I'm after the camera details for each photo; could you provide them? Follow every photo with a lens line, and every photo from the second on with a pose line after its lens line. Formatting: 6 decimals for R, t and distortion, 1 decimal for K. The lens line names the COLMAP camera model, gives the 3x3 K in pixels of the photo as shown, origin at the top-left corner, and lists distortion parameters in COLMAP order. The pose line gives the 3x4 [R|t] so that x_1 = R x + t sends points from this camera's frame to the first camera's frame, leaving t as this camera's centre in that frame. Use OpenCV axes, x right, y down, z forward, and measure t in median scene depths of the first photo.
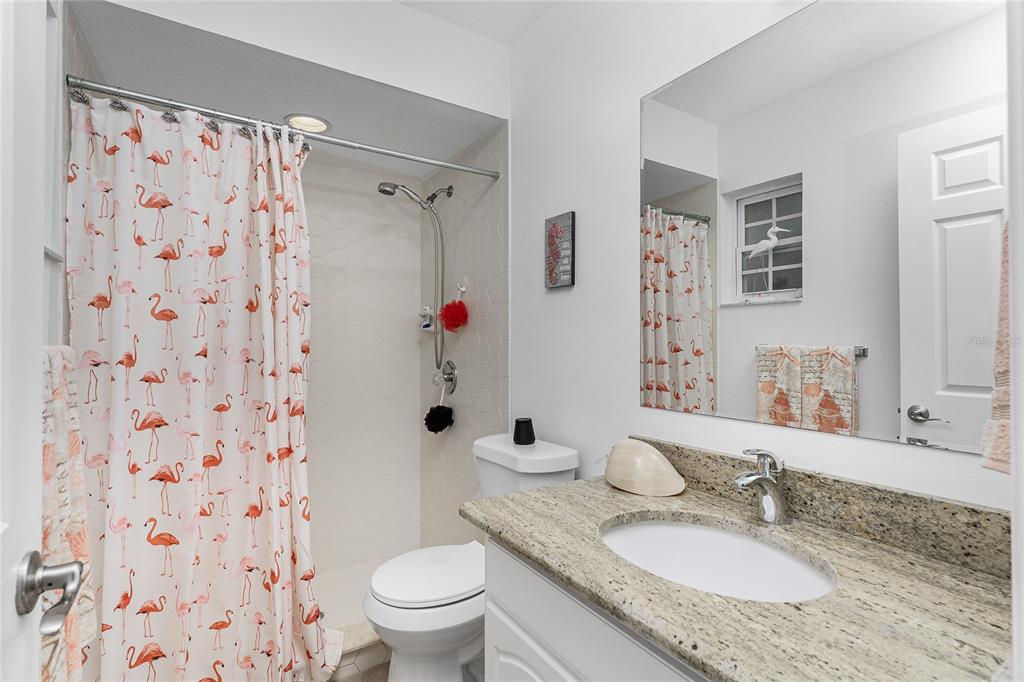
lens RADIAL K [[492.8, 0, 506.3], [0, 492.8, 340.3], [0, 0, 1]] dist [0.000582, -0.000780]
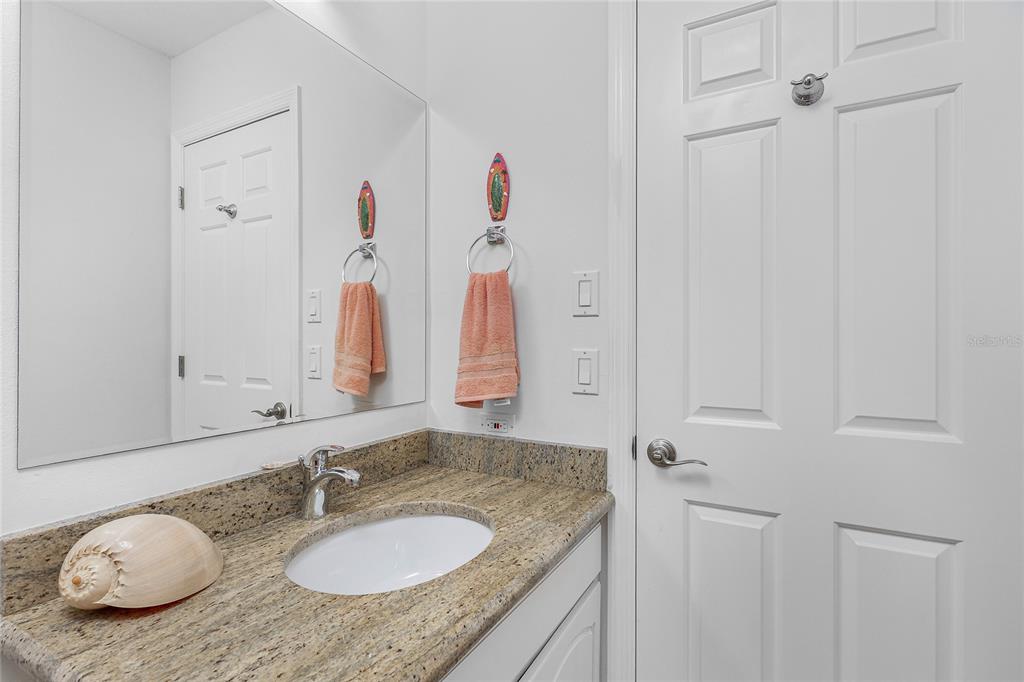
lens RADIAL K [[492.8, 0, 503.0], [0, 492.8, 341.0], [0, 0, 1]] dist [0.000582, -0.000780]
pose [[-0.479583, -0.006466, 0.877473, -0.587315], [-0.009799, 0.999950, 0.002013, 0.004947], [-0.877442, -0.007633, -0.479622, 1.289924]]
